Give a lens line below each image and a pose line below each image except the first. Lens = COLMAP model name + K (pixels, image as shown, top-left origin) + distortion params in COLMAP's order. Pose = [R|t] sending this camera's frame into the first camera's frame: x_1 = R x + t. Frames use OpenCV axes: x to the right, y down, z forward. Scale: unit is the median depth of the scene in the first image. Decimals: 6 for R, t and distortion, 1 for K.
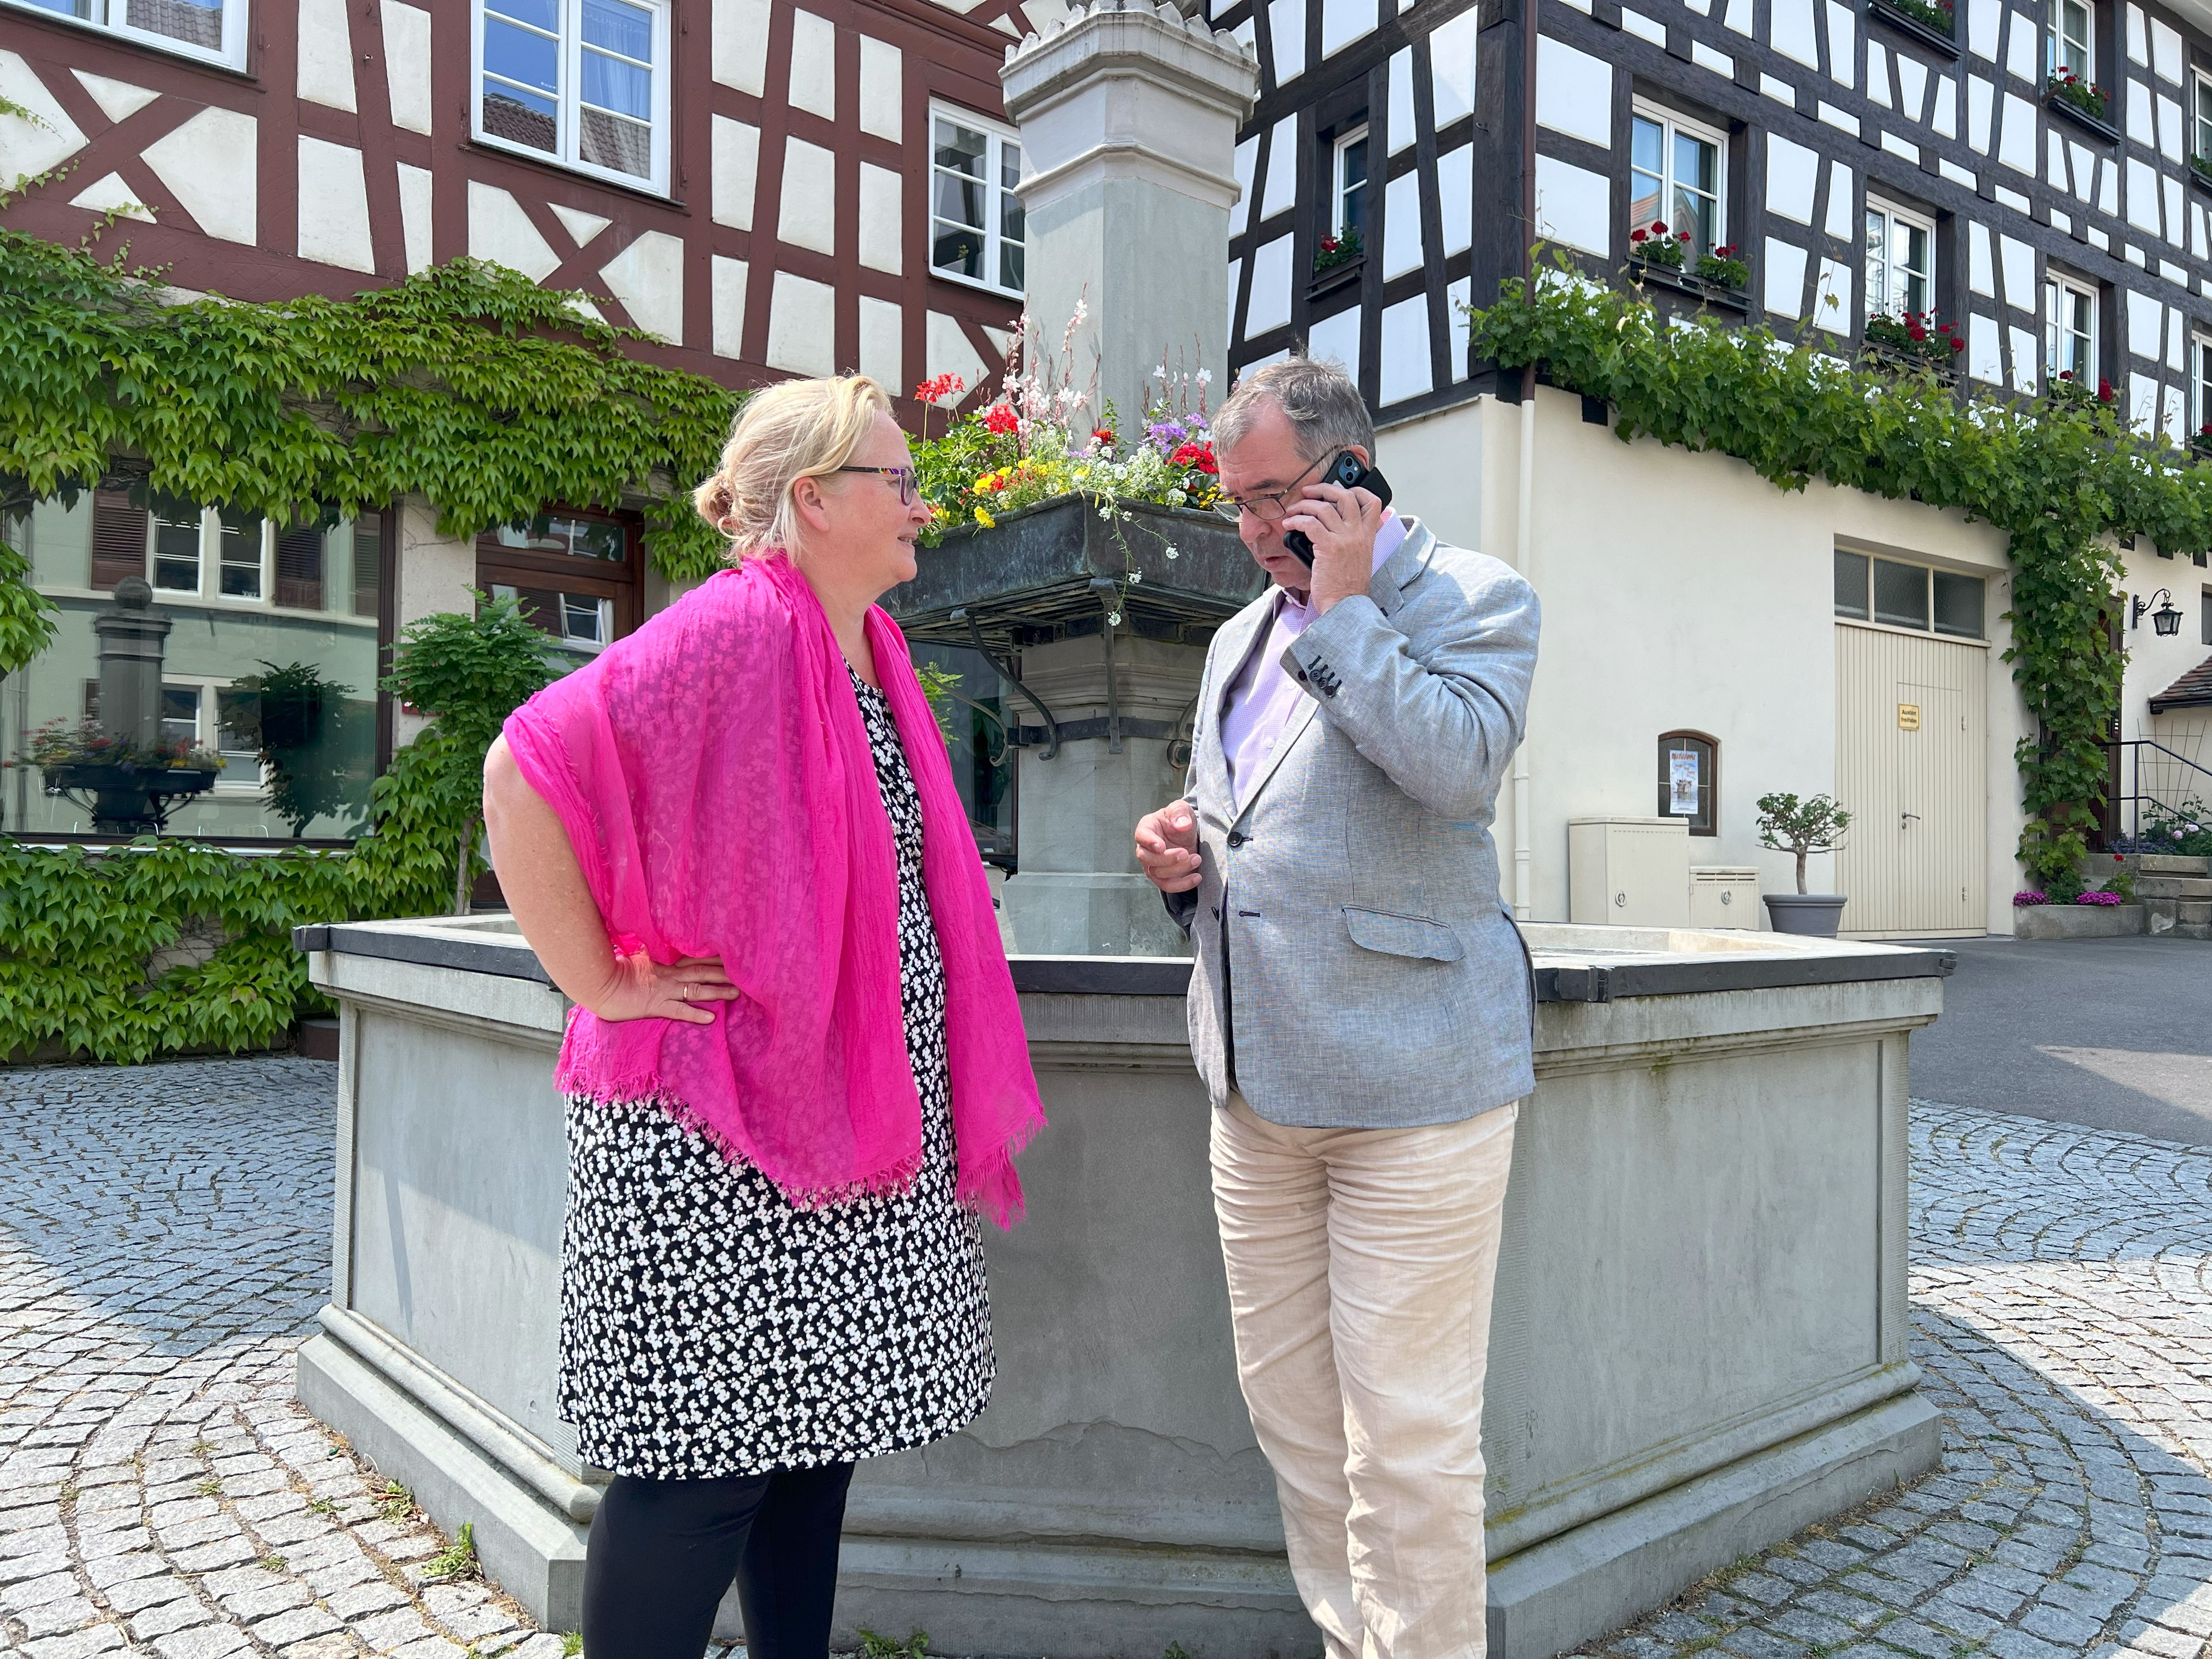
lens RADIAL K [[1669.5, 0, 1109.2], [0, 1669.5, 846.4], [0, 0, 1]] dist [0.050406, -0.026379]
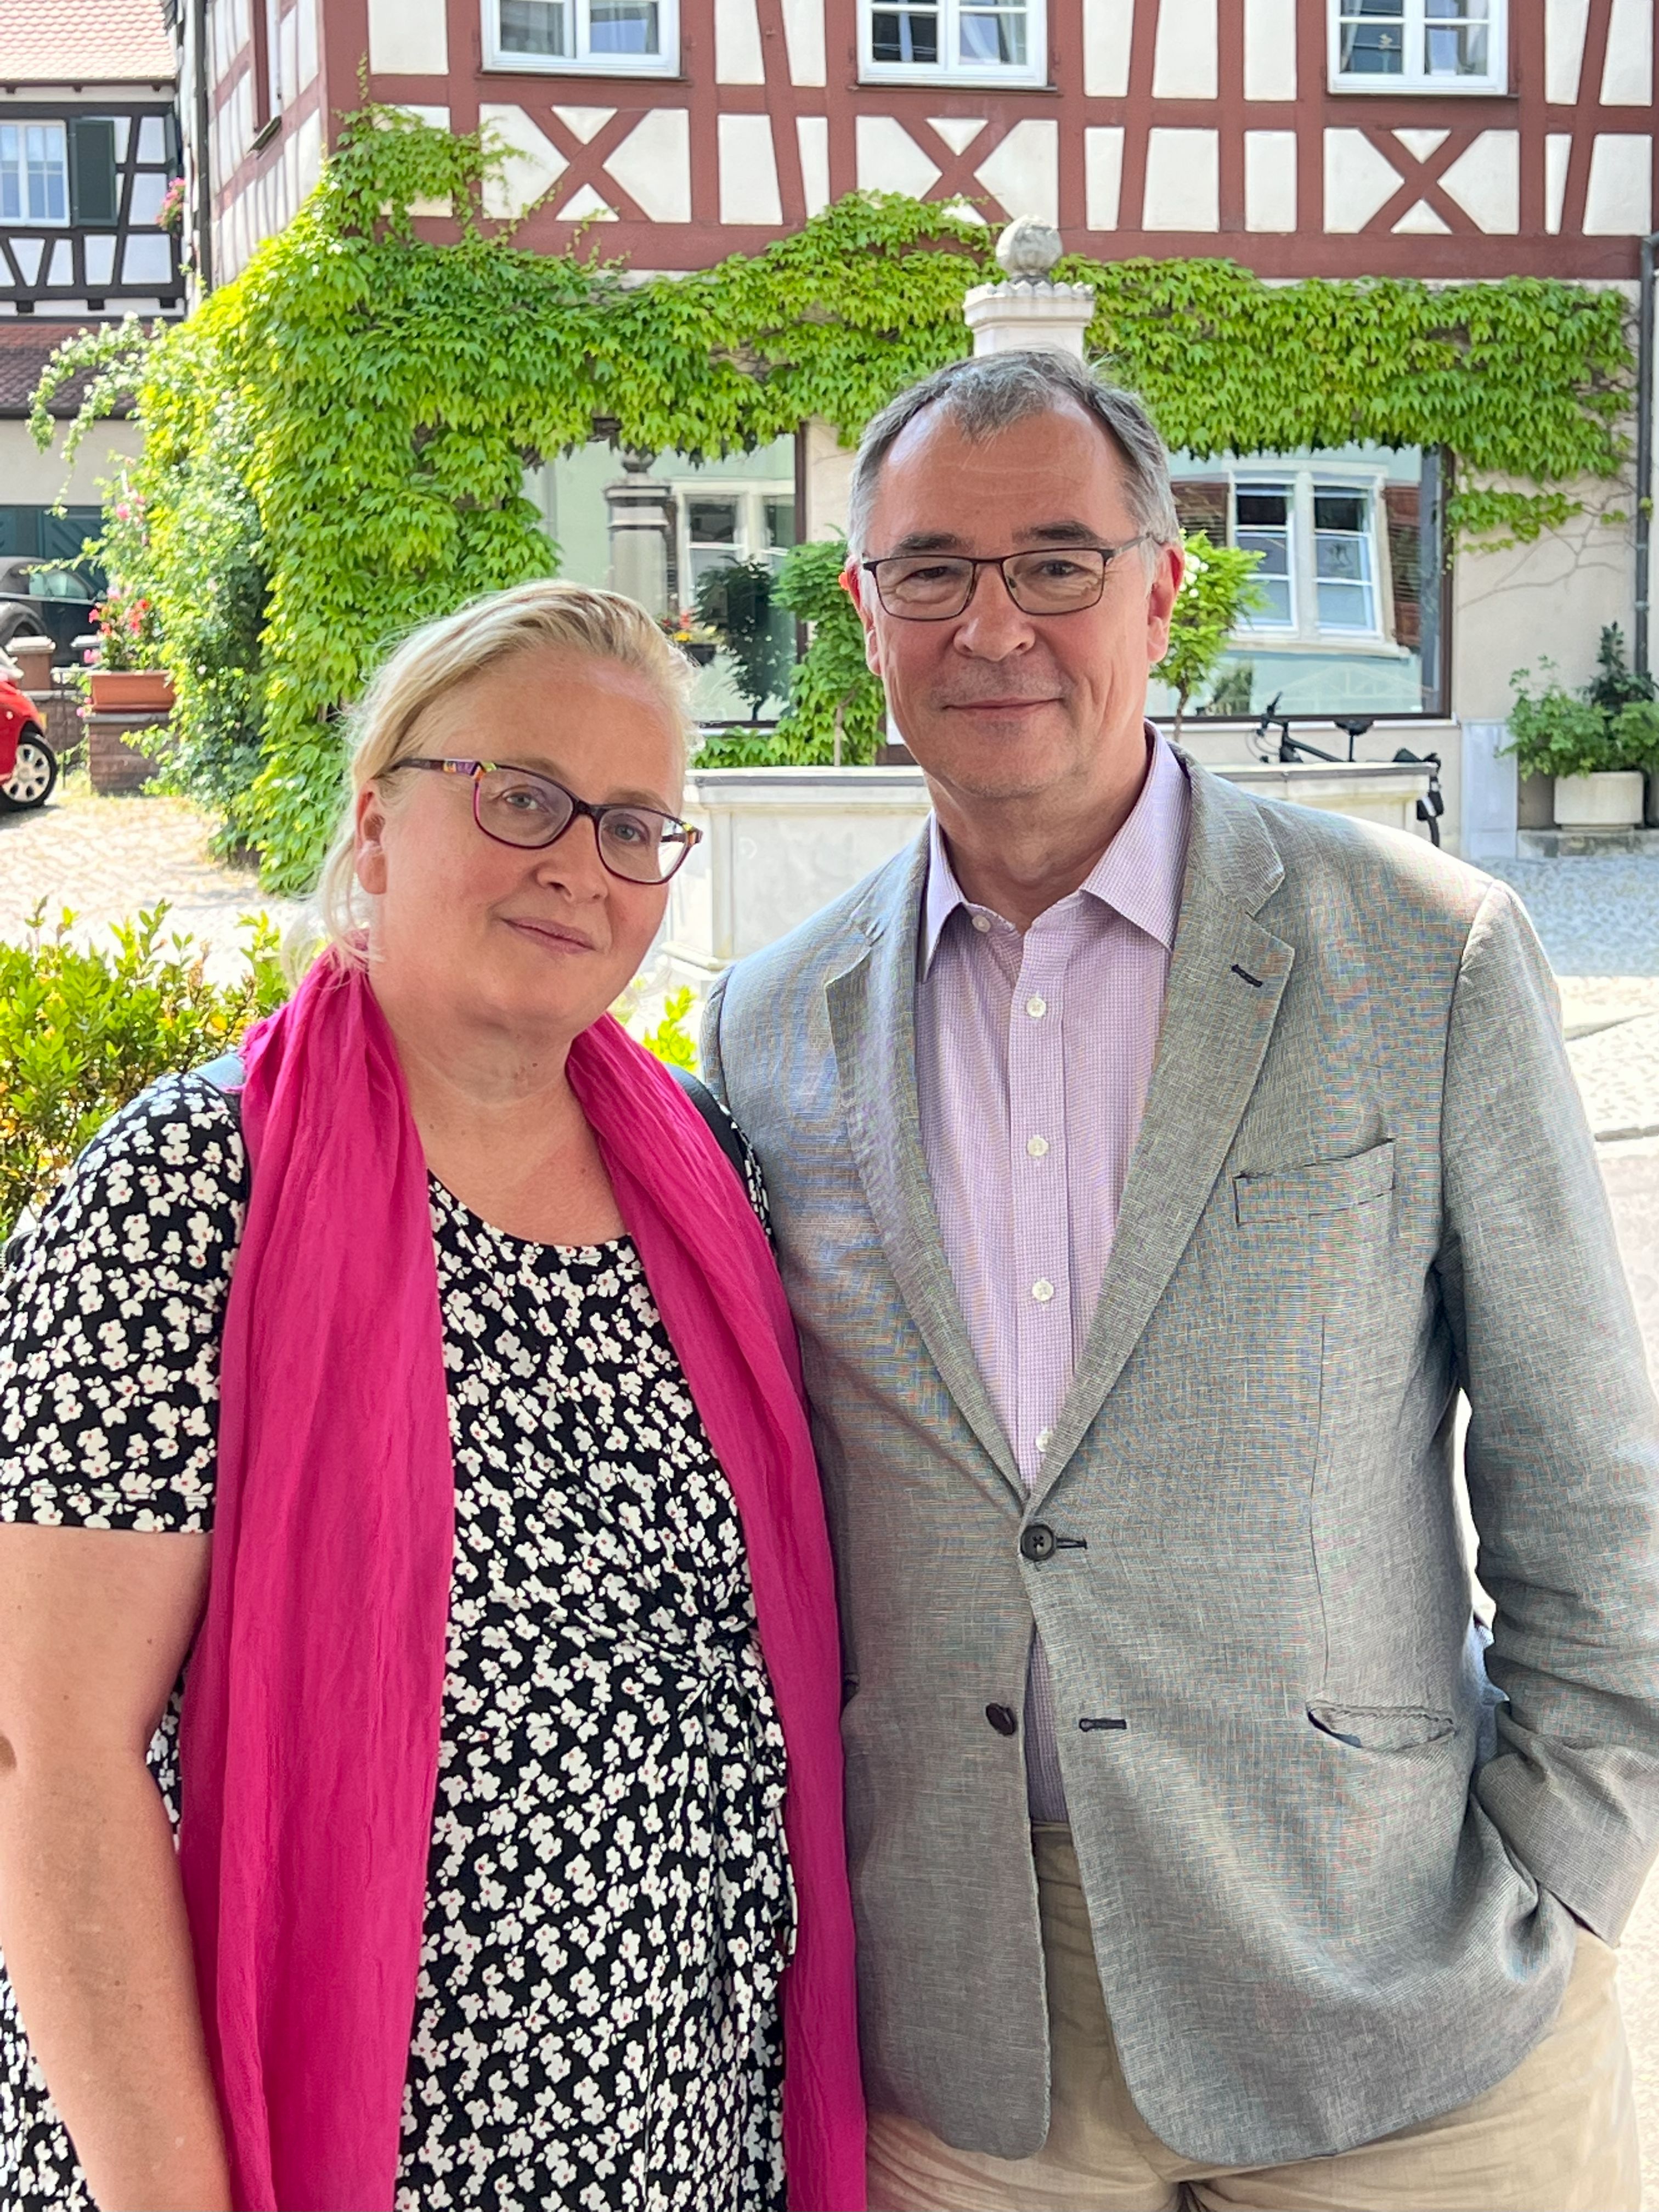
lens RADIAL K [[3804.3, 0, 828.8], [0, 3804.3, 1105.7], [0, 0, 1]] dist [-0.056024, 0.000000]
pose [[0.882137, 0.010479, -0.470876, 0.825900], [0.040076, 0.994457, 0.097209, 0.006832], [0.469285, -0.104622, 0.876827, -1.325349]]
